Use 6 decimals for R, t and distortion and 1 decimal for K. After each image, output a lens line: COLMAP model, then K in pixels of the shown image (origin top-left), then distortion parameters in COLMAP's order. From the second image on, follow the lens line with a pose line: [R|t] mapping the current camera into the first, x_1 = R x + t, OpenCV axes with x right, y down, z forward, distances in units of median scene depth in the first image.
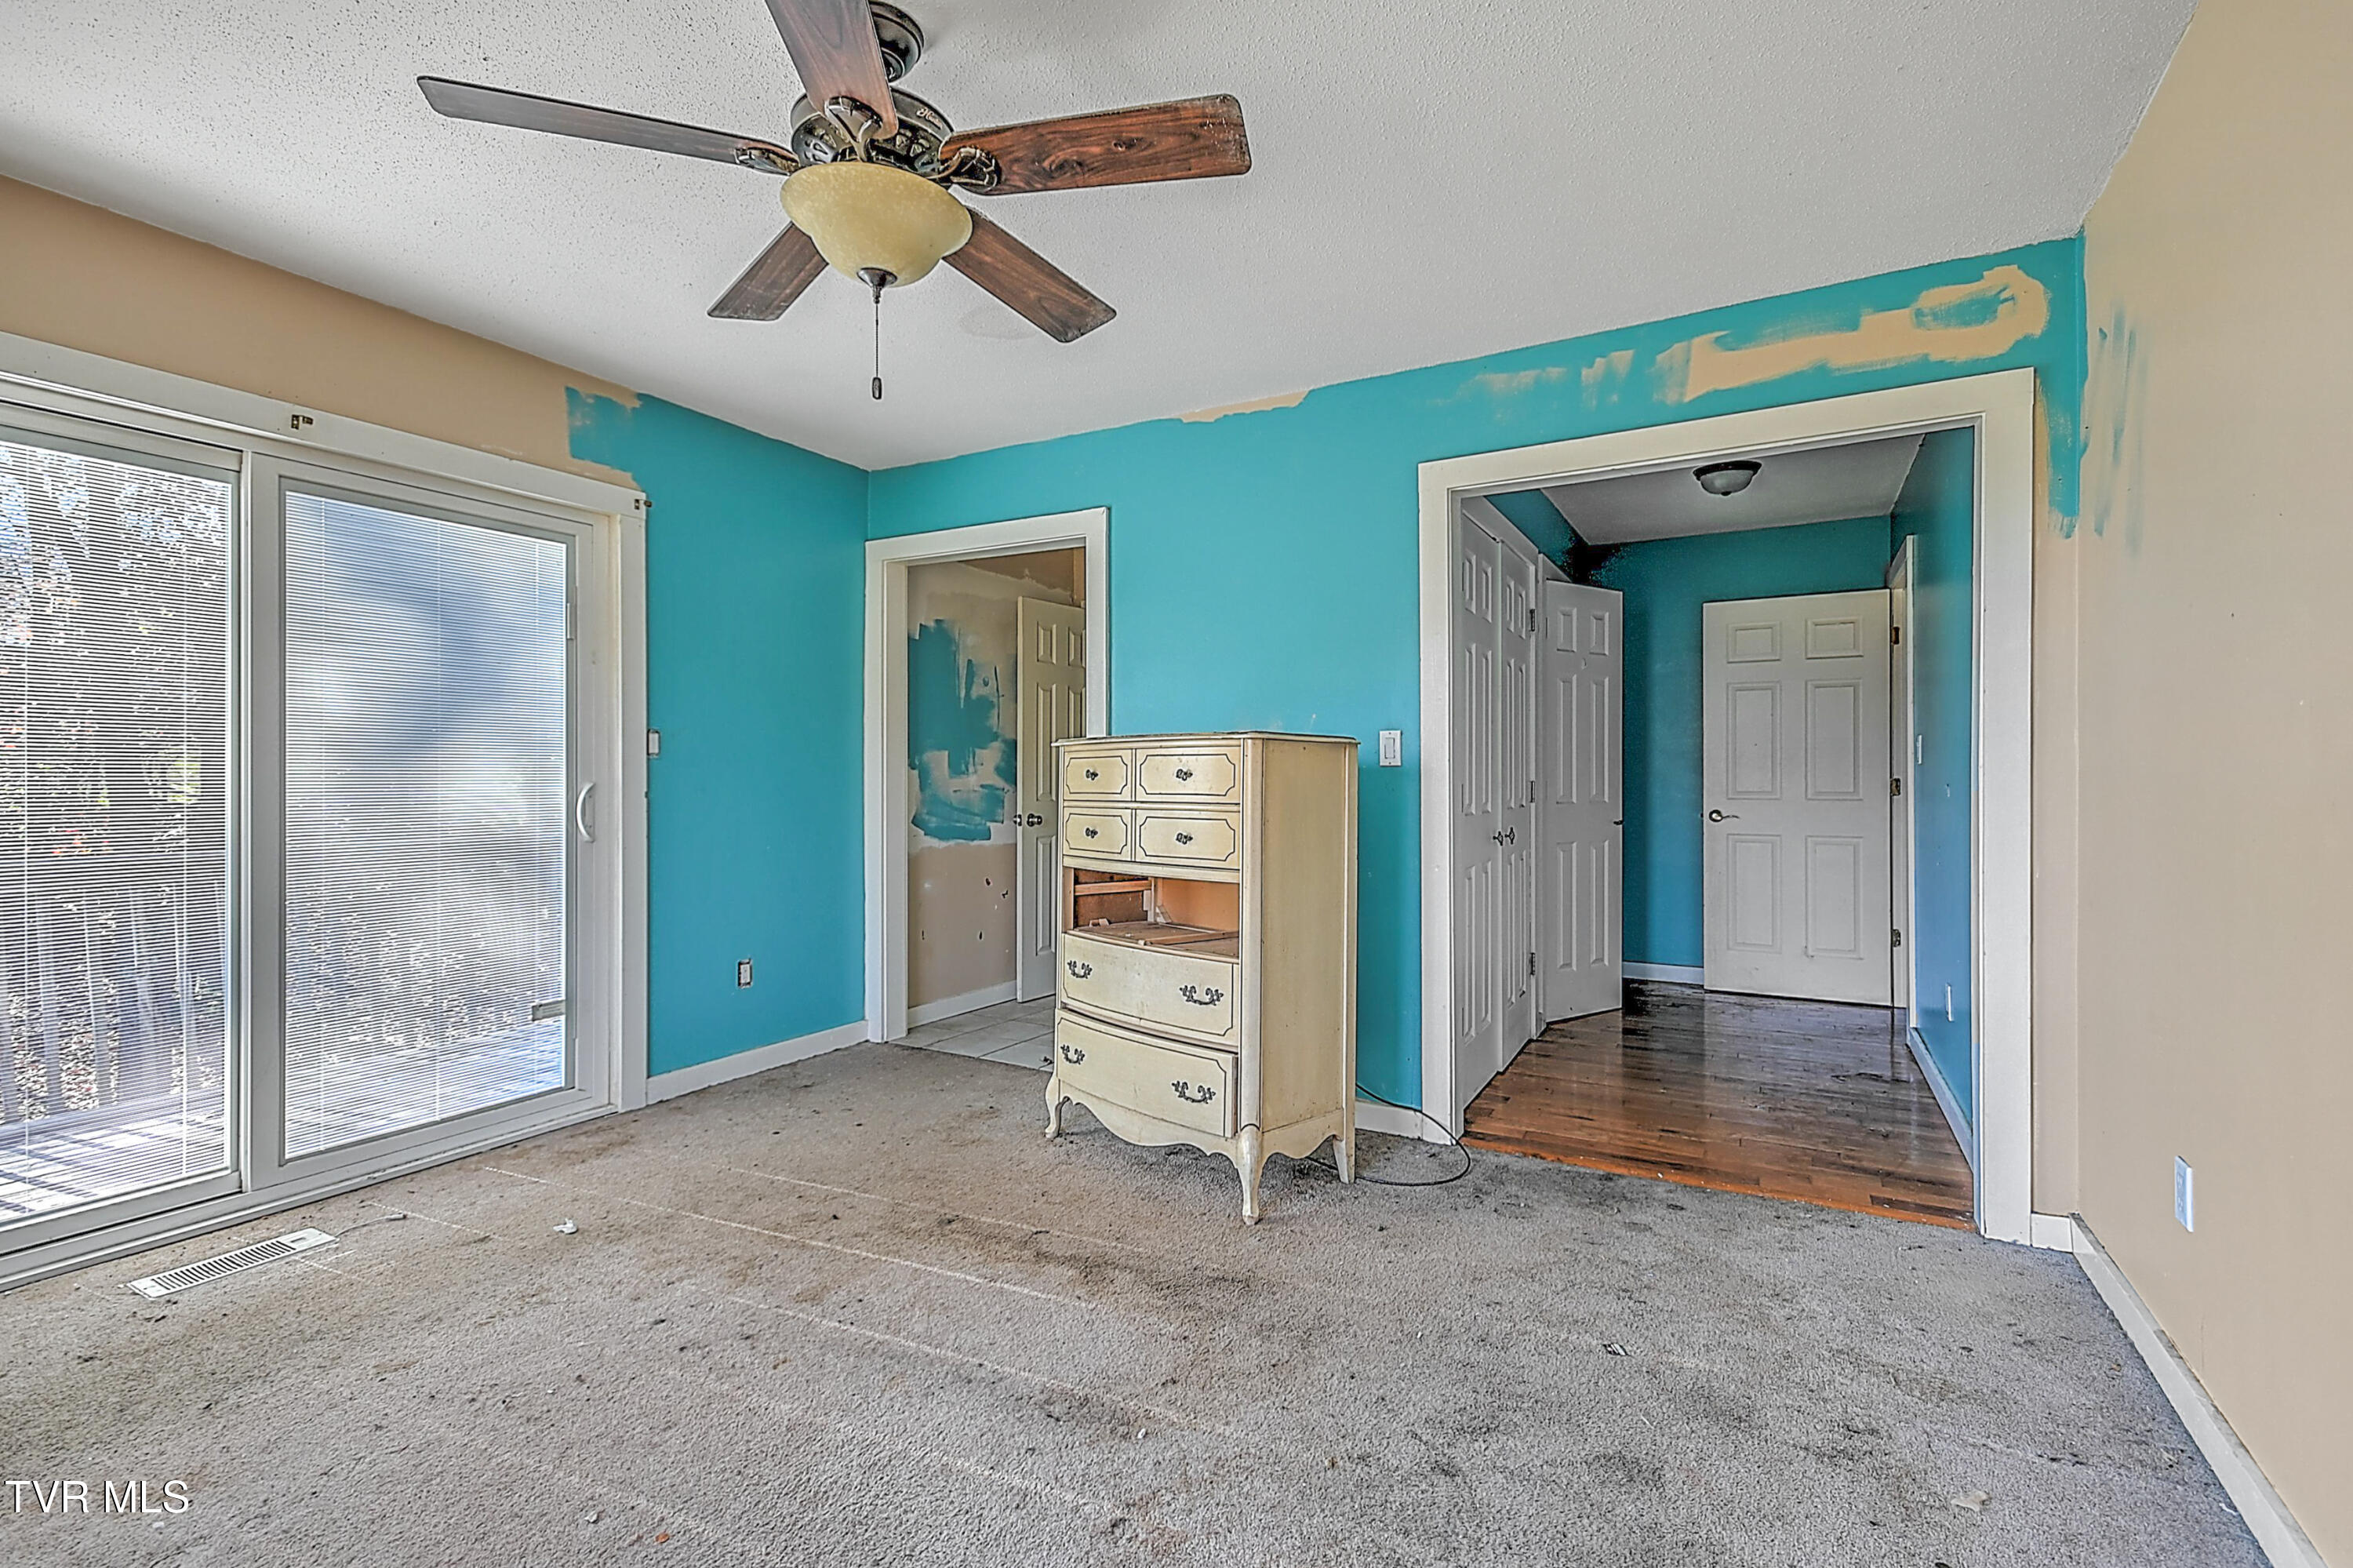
lens RADIAL K [[1039.3, 0, 1179.1], [0, 1039.3, 775.8], [0, 0, 1]] dist [0.003136, -0.000138]
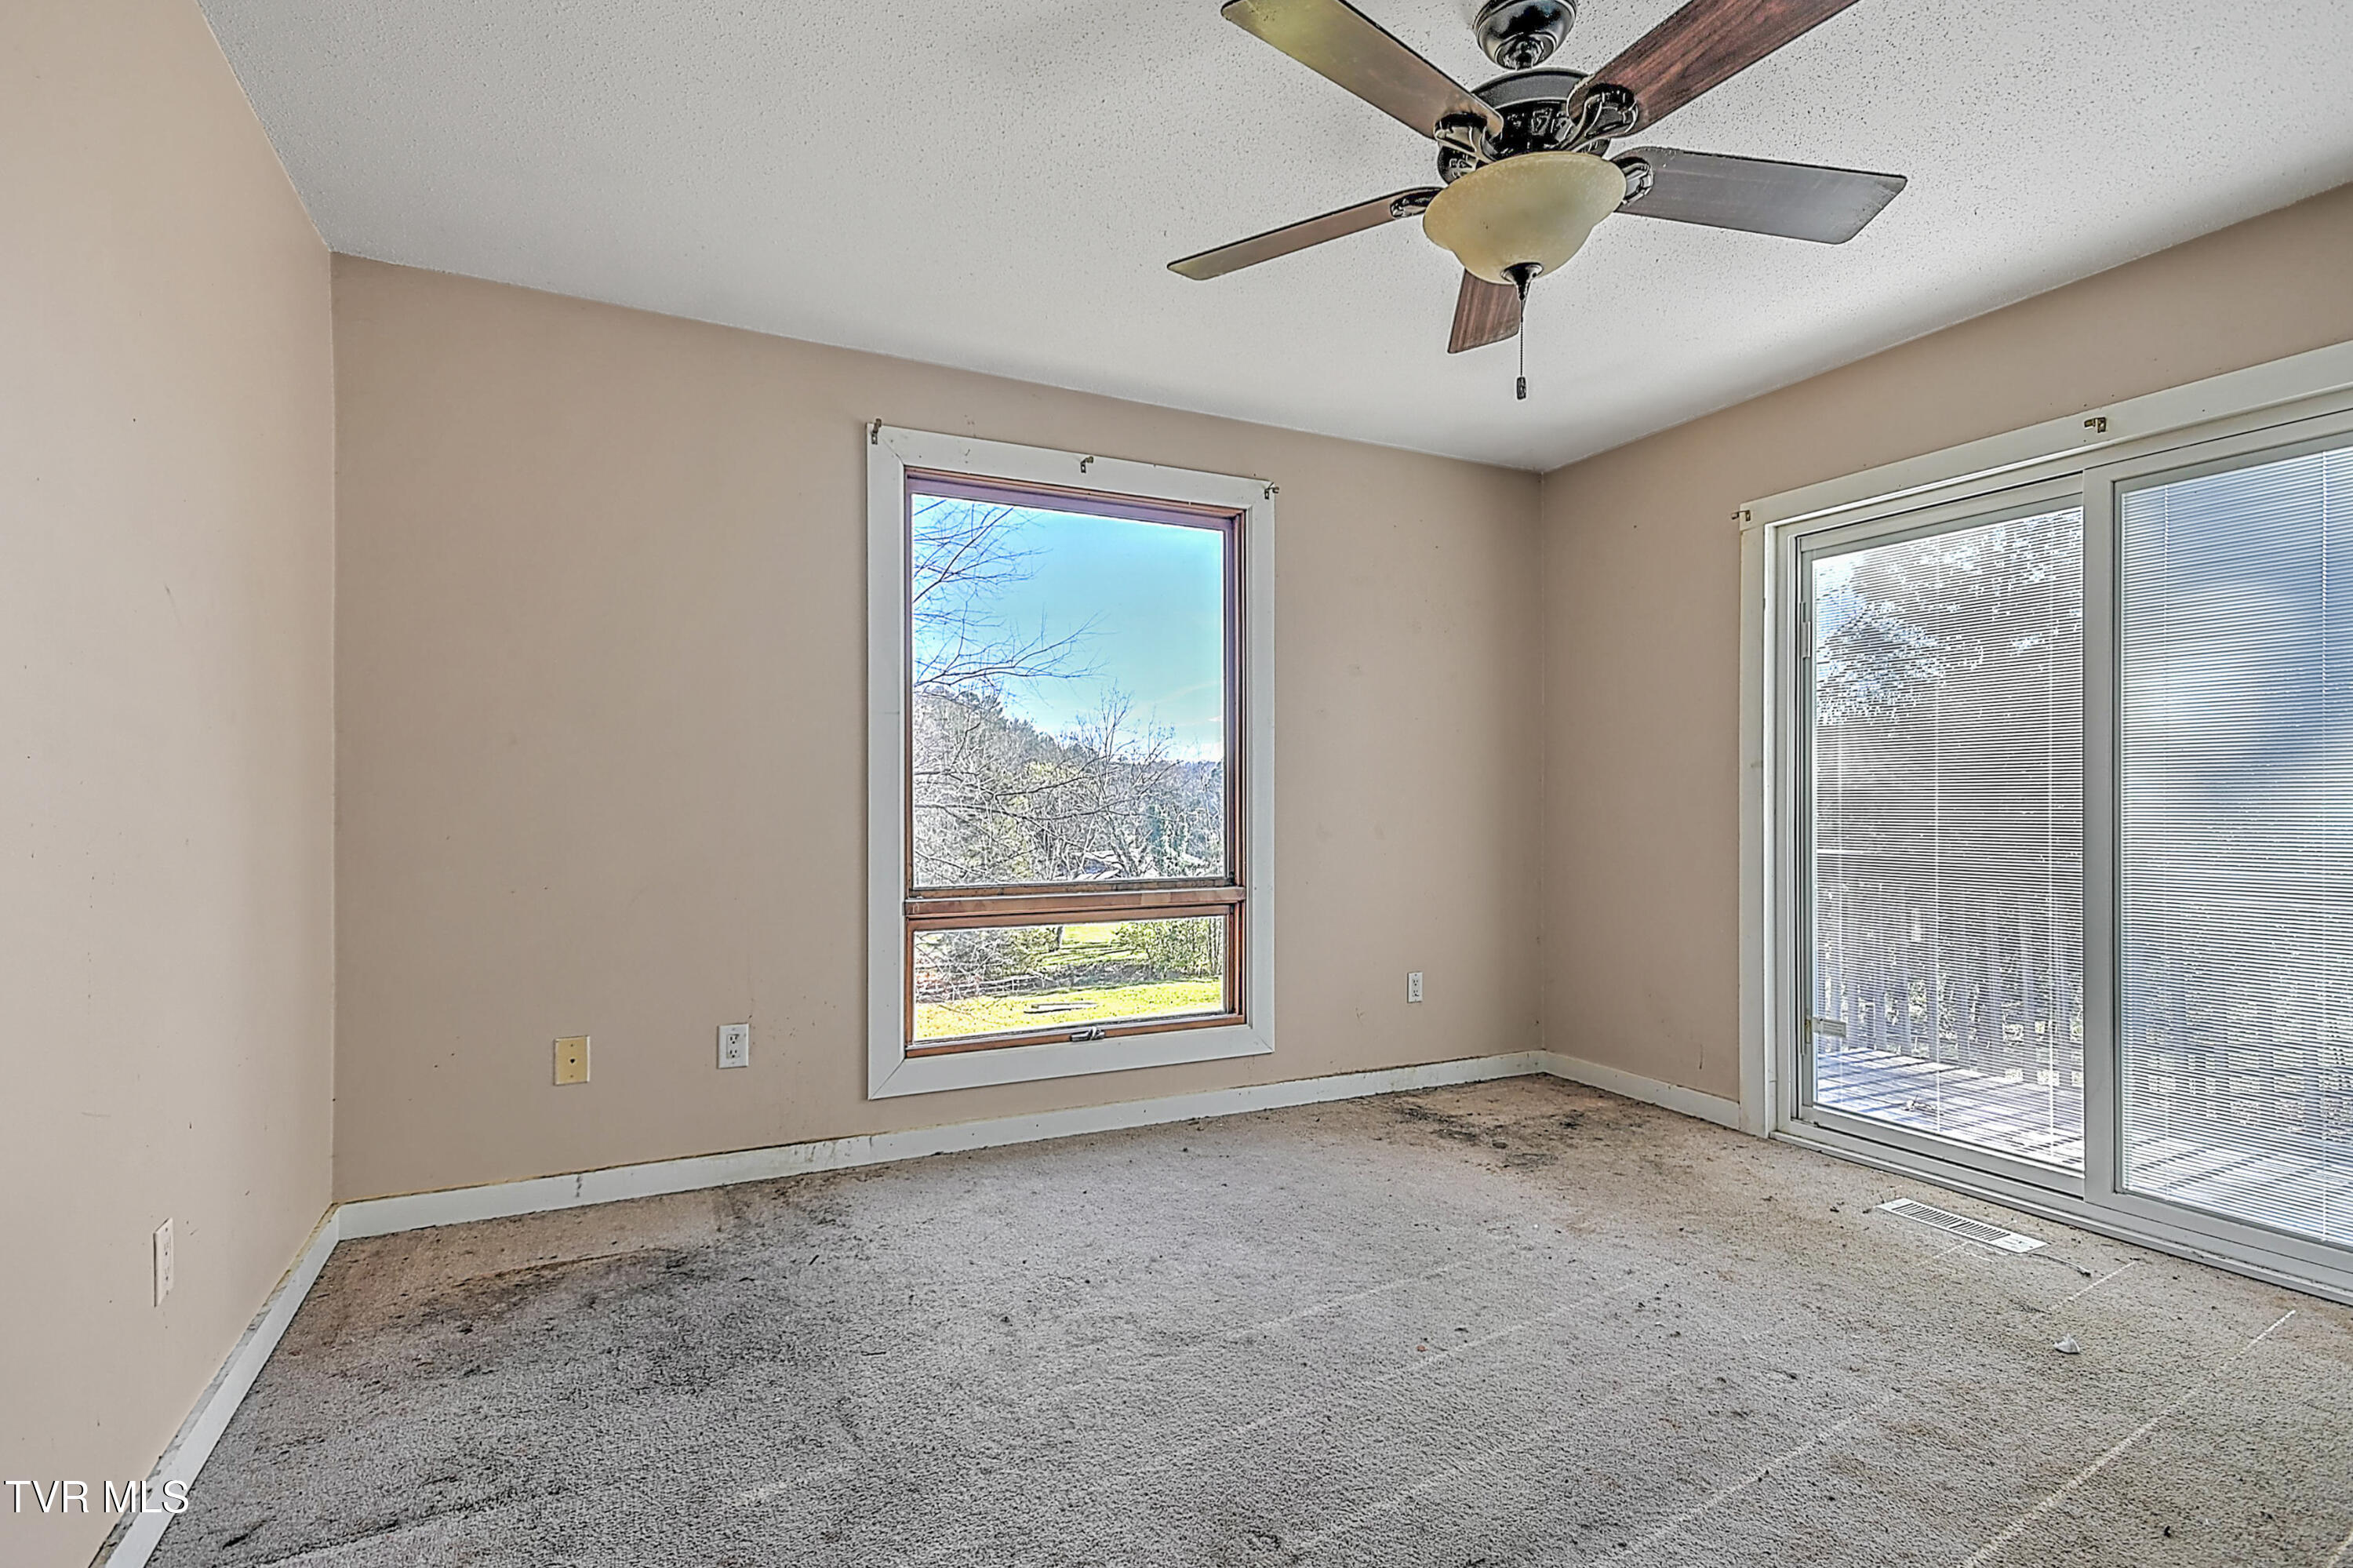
lens RADIAL K [[1101.9, 0, 1177.4], [0, 1101.9, 798.9], [0, 0, 1]] dist [-0.001229, -0.000225]
pose [[-0.554147, -0.003366, -0.832412, 0.482748], [0.000665, 0.999990, -0.004487, 0.012491], [0.832419, -0.003040, -0.554139, 0.851995]]
